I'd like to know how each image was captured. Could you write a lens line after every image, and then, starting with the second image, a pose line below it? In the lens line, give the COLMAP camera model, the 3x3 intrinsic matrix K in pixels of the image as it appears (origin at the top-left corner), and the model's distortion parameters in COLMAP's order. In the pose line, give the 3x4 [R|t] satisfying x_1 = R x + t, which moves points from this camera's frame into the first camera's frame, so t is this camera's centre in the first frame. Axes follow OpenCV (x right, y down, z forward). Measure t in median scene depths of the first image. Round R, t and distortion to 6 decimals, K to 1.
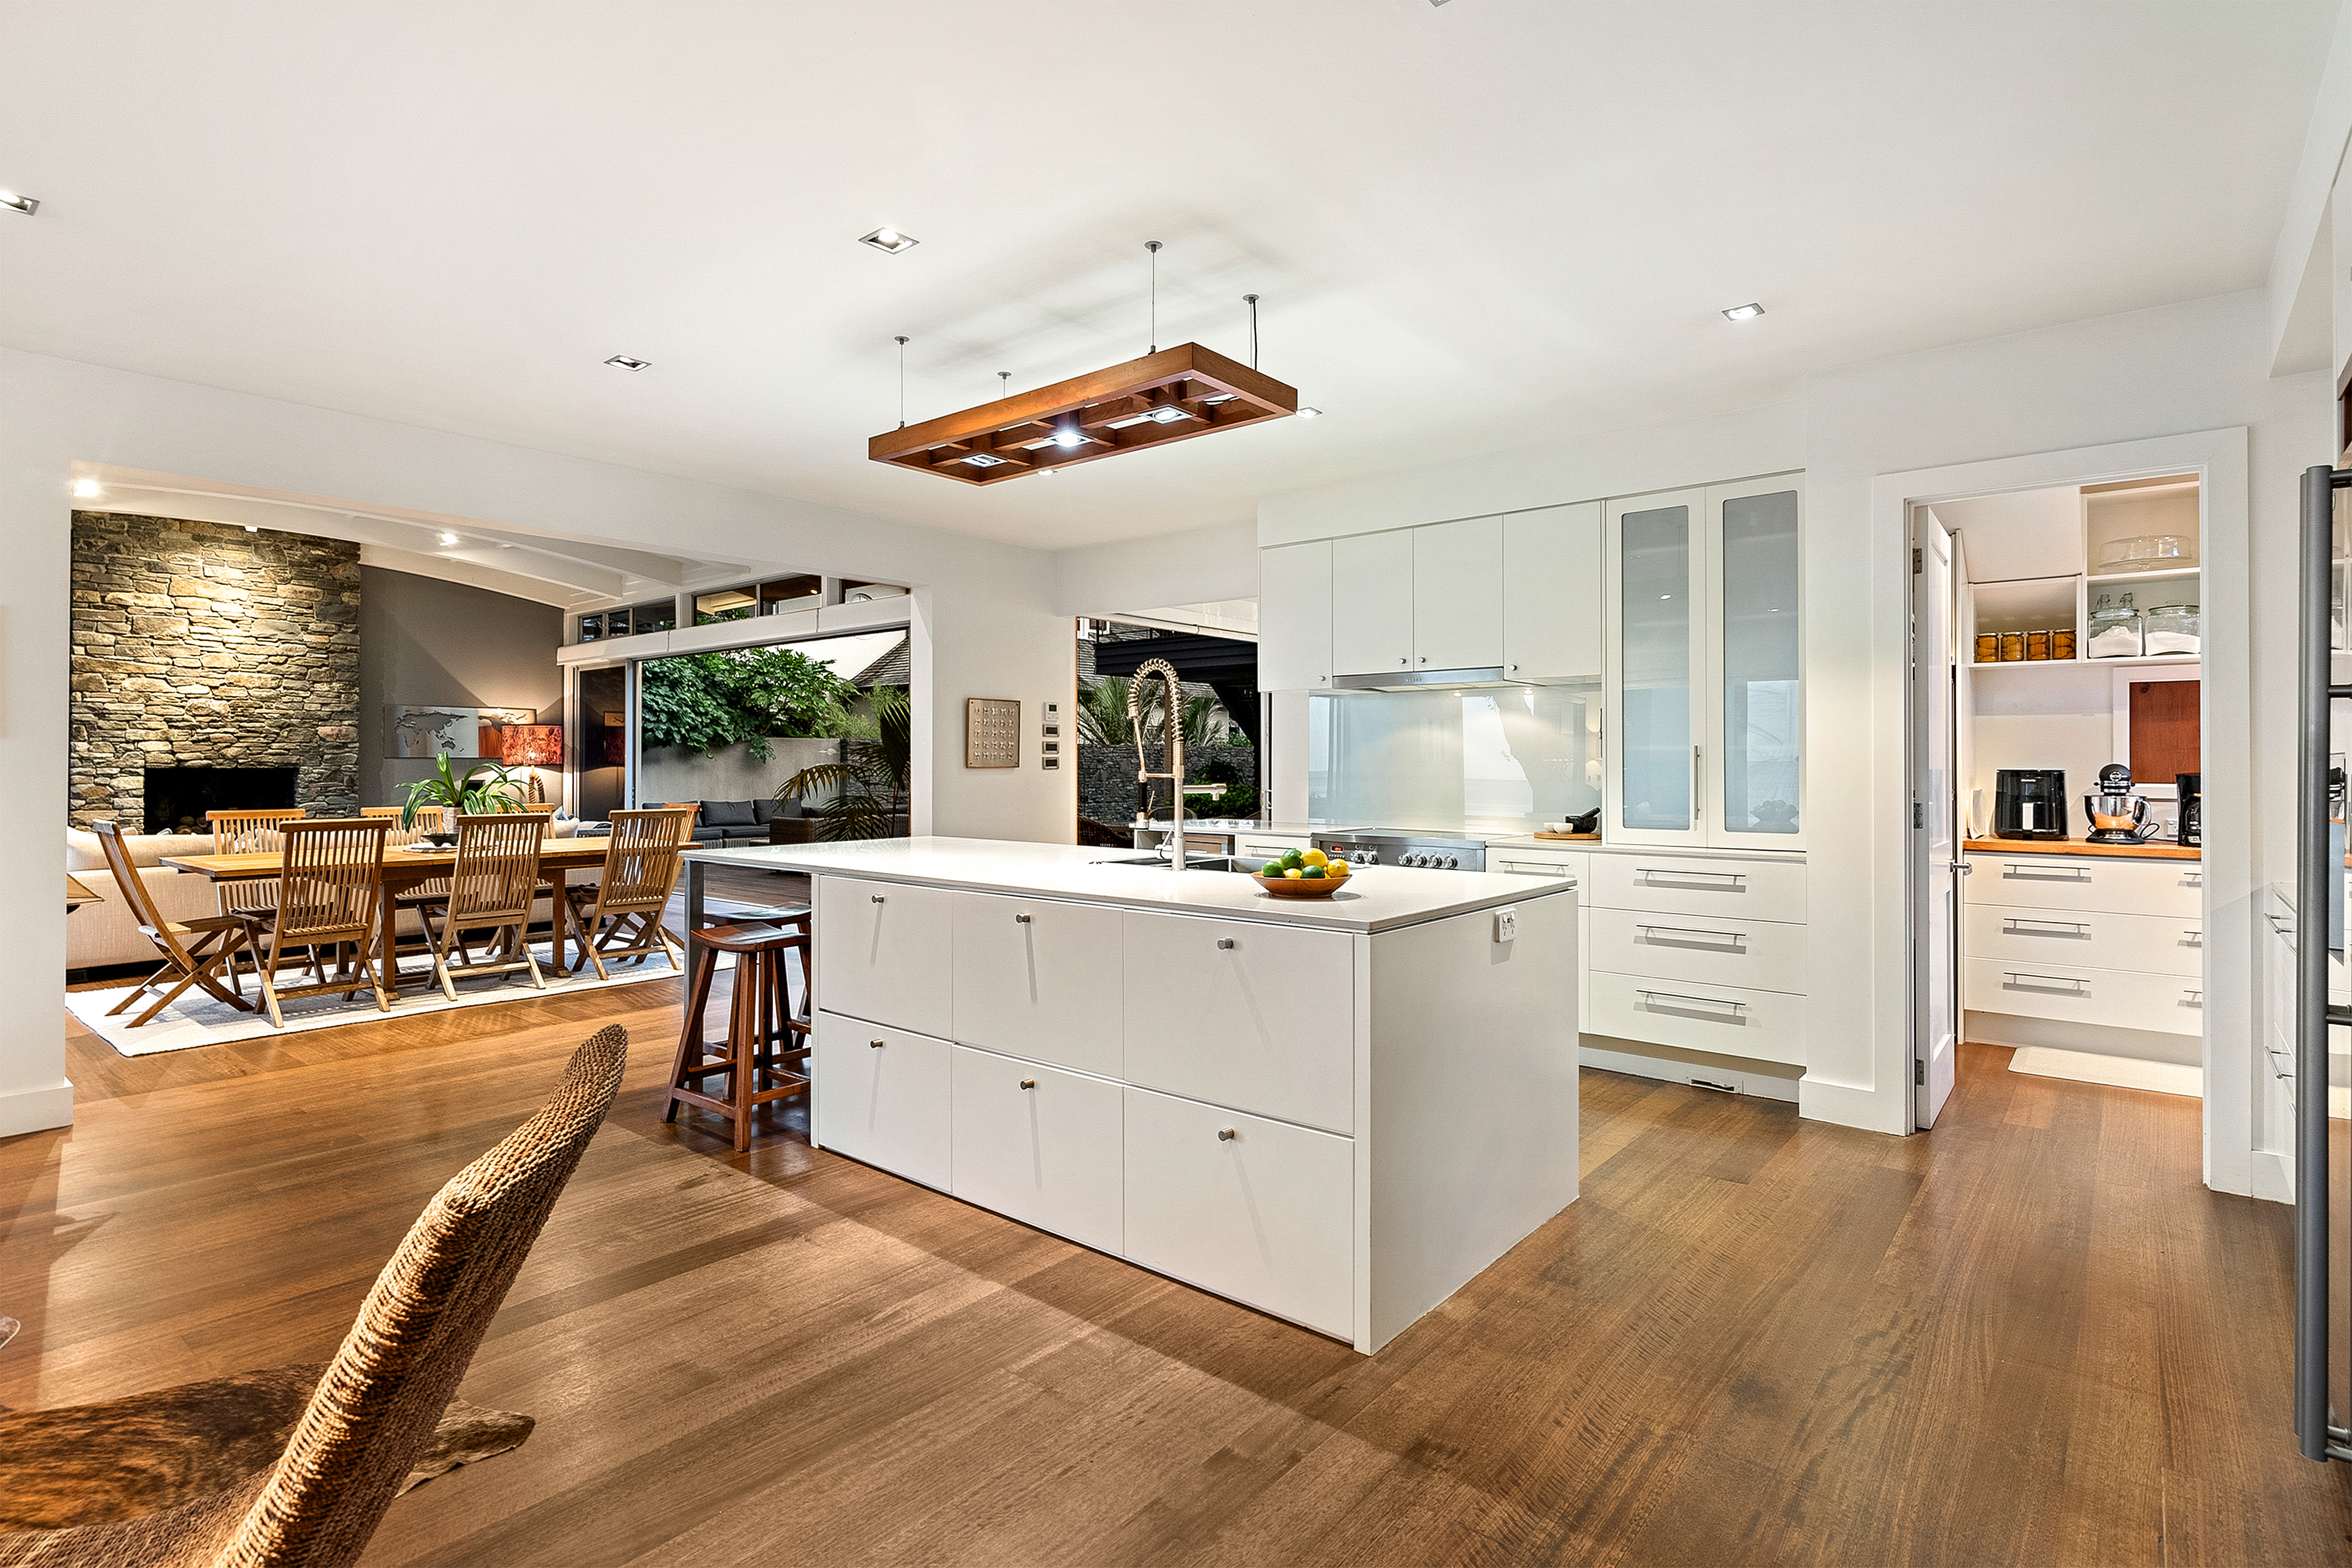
lens RADIAL K [[1124.7, 0, 1172.2], [0, 1124.7, 770.8], [0, 0, 1]] dist [-0.000483, -0.001736]
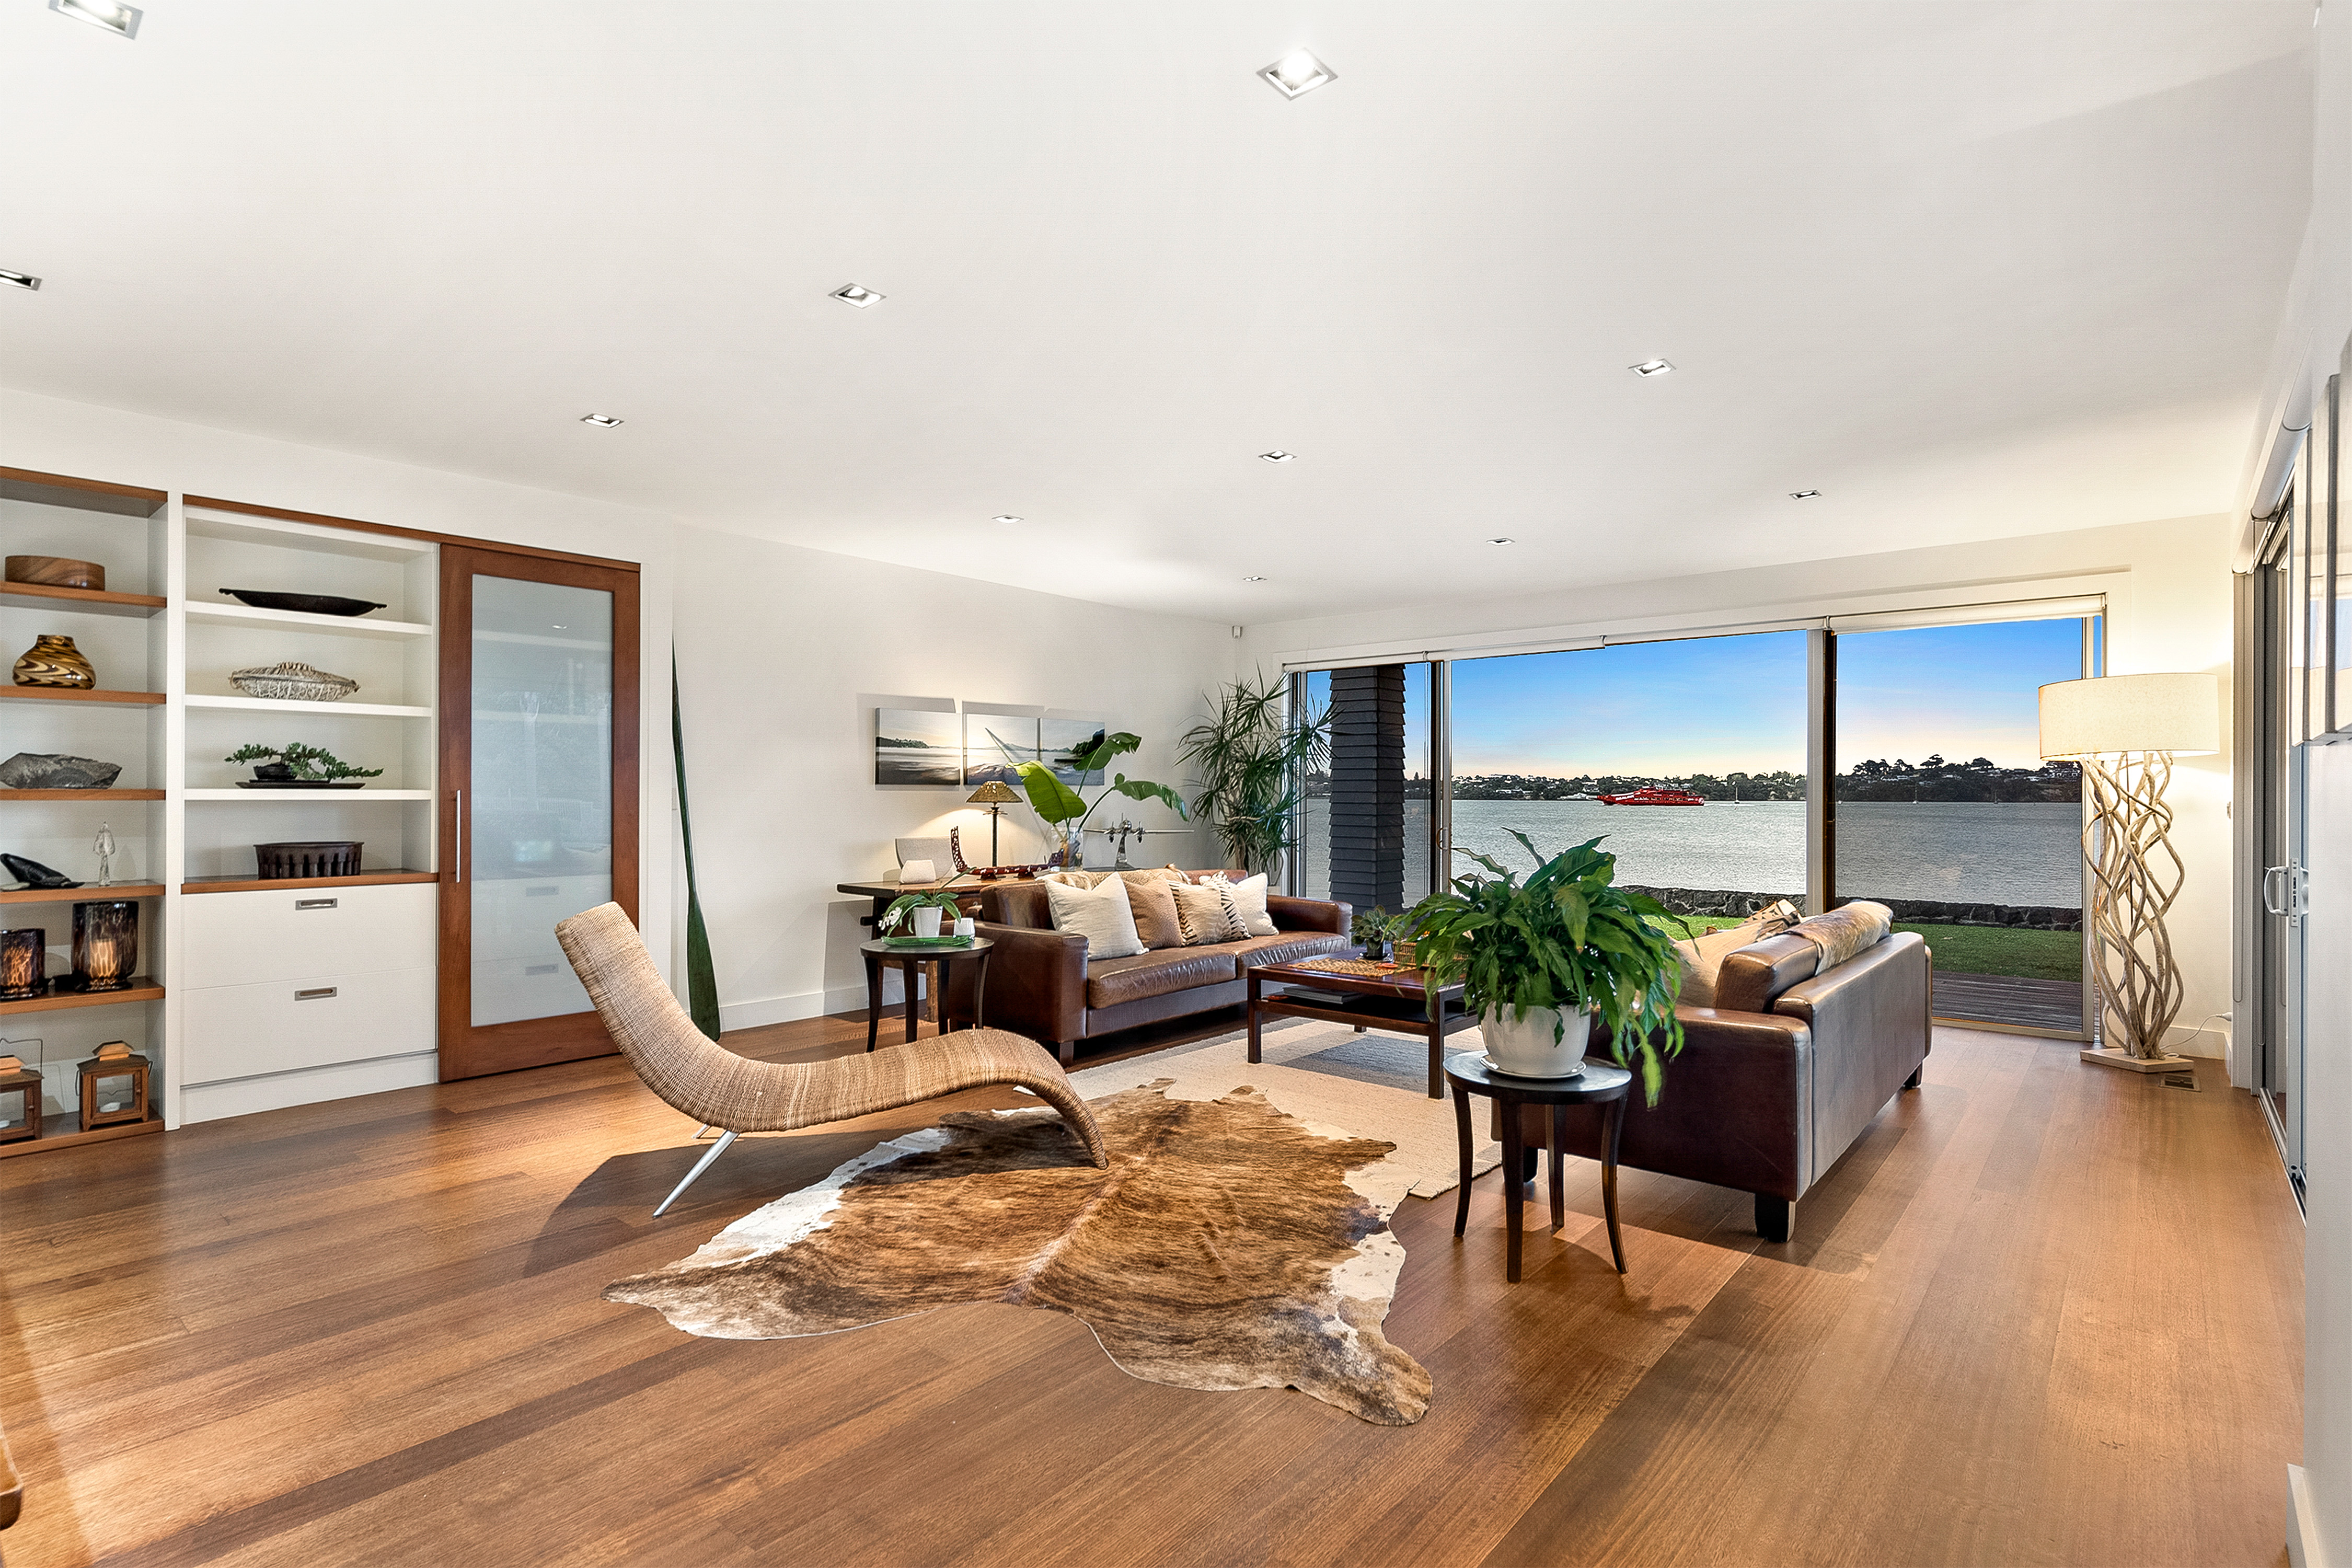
lens RADIAL K [[1124.7, 0, 1168.7], [0, 1124.7, 791.0], [0, 0, 1]] dist [-0.000483, -0.001736]
pose [[-0.999352, -0.002879, 0.035890, -0.279601], [-0.002736, 0.999988, 0.004033, -0.003721], [-0.035901, 0.003932, -0.999348, 0.501167]]
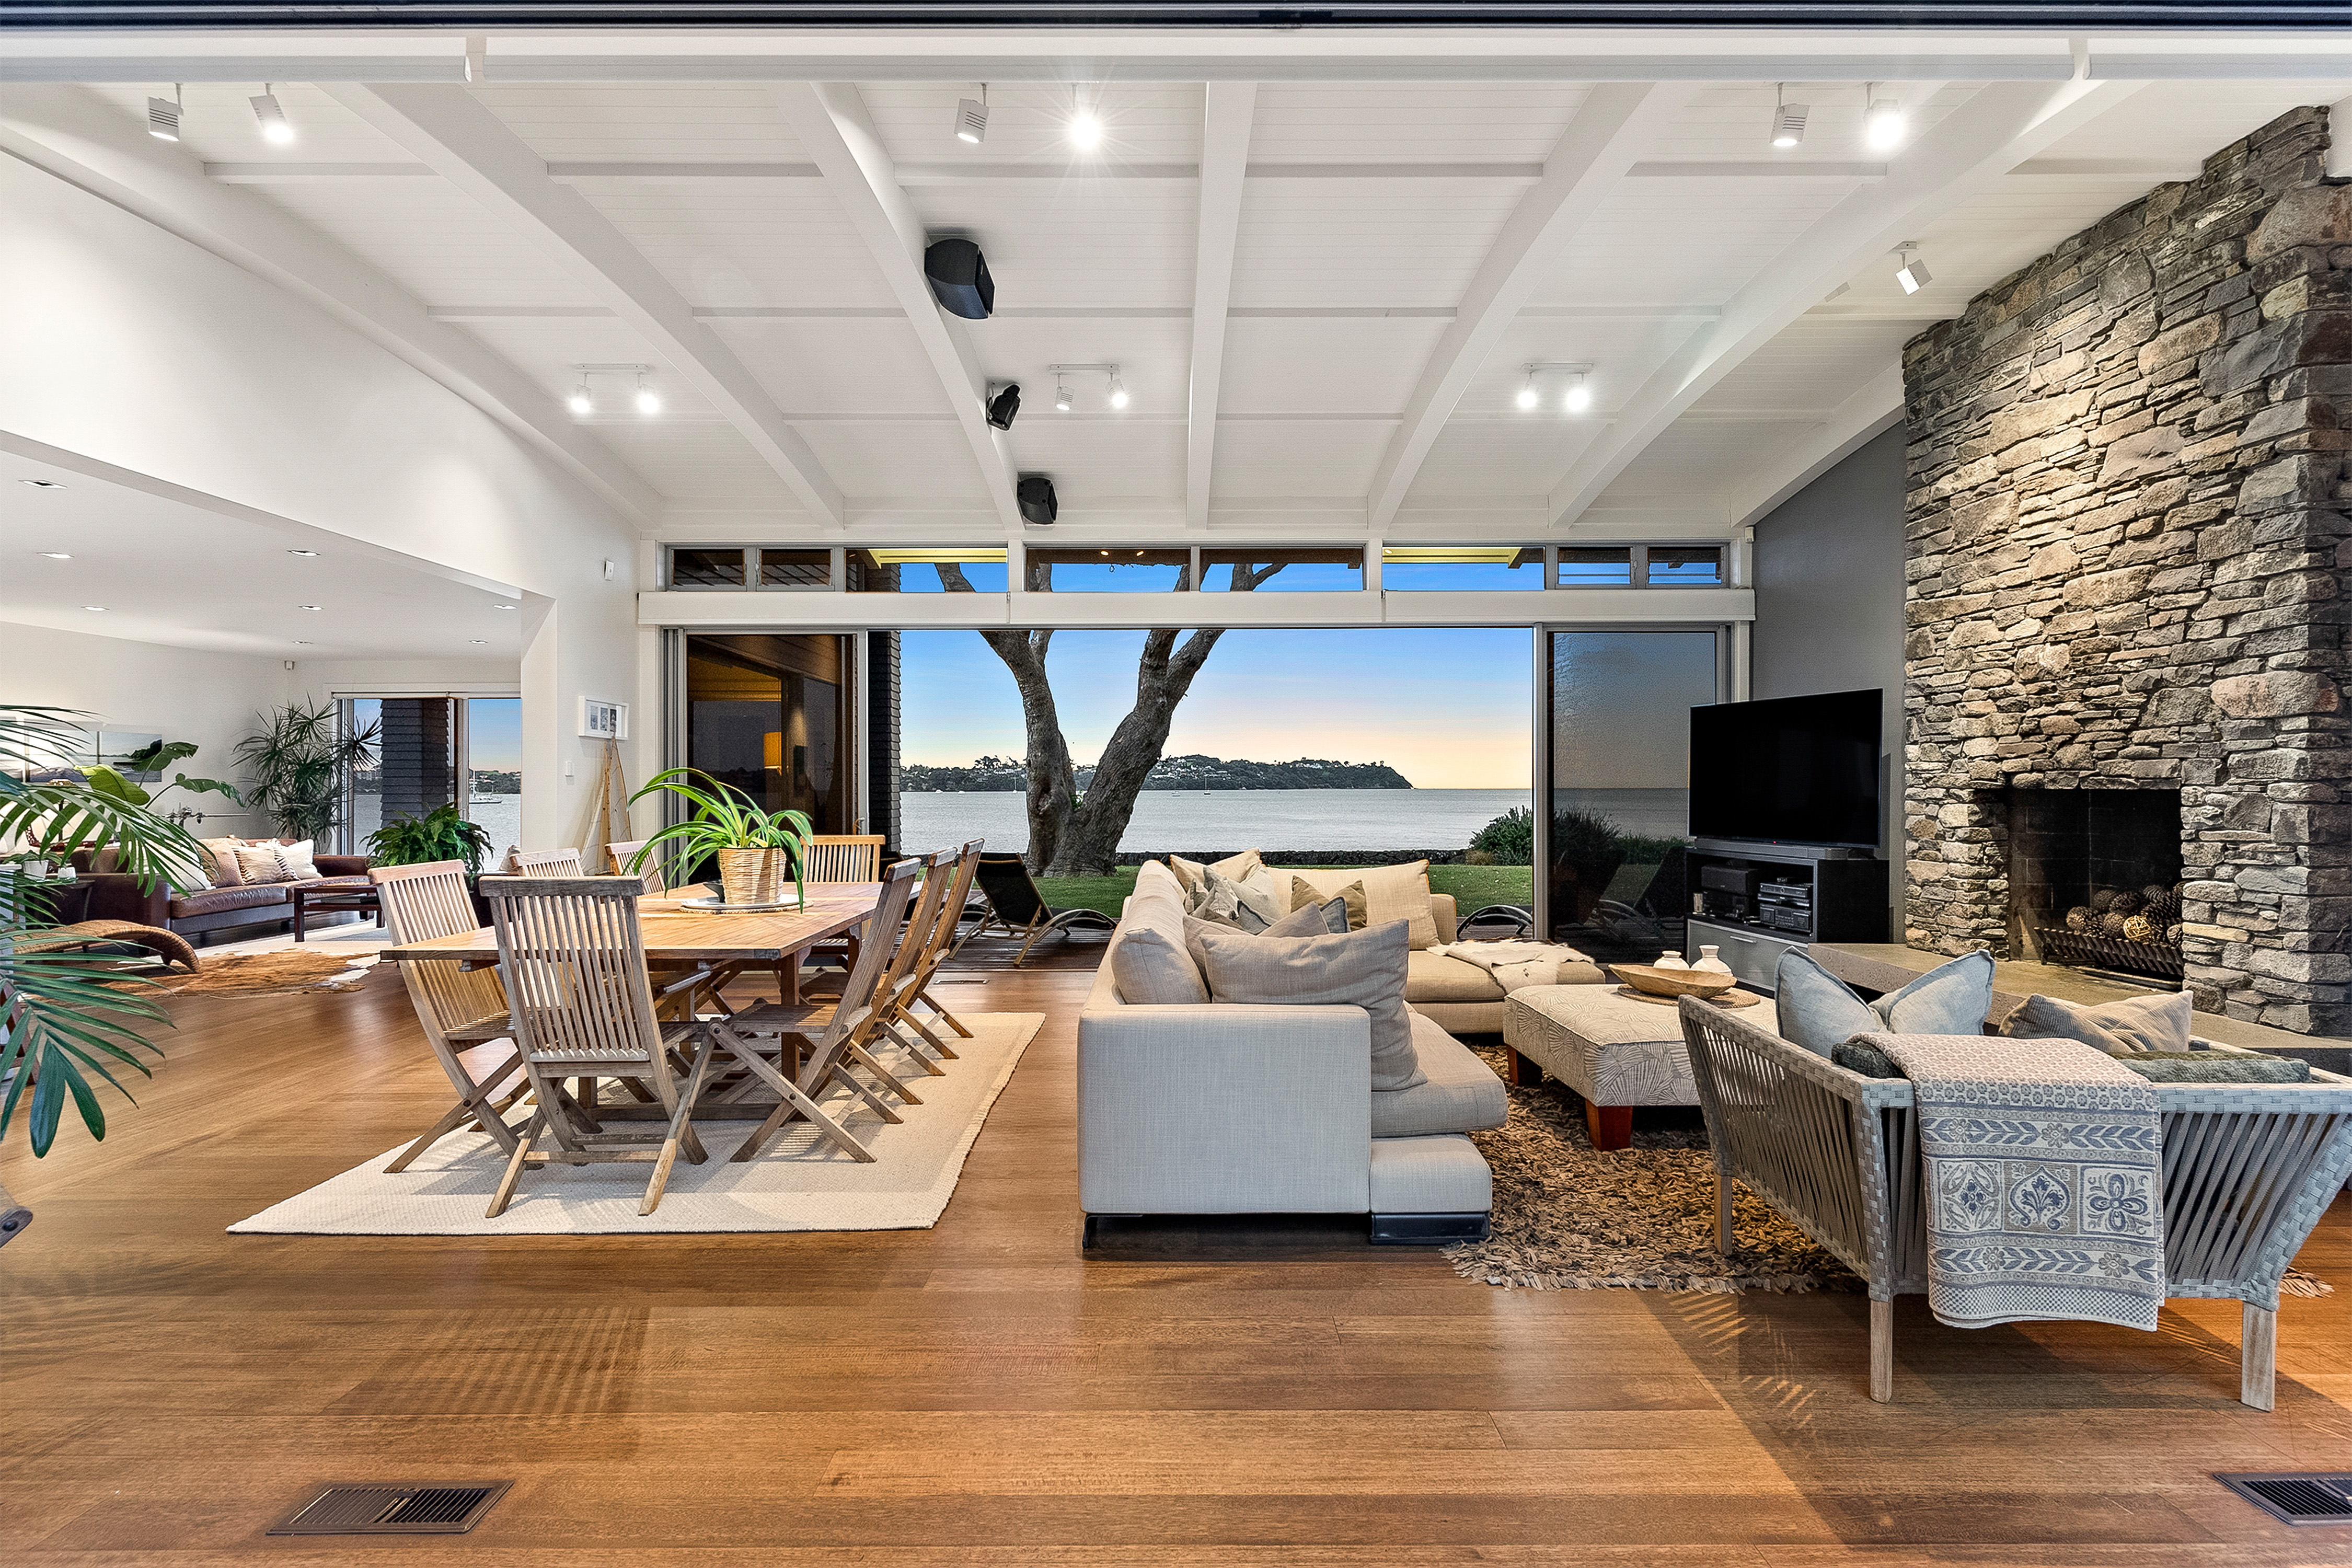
lens RADIAL K [[1124.7, 0, 1185.5], [0, 1124.7, 783.6], [0, 0, 1]] dist [-0.000483, -0.001736]
pose [[-0.771146, 0.001559, -0.636656, -0.275361], [-0.000413, 0.999996, 0.002950, -0.006246], [0.636658, 0.002538, -0.771142, 1.152901]]
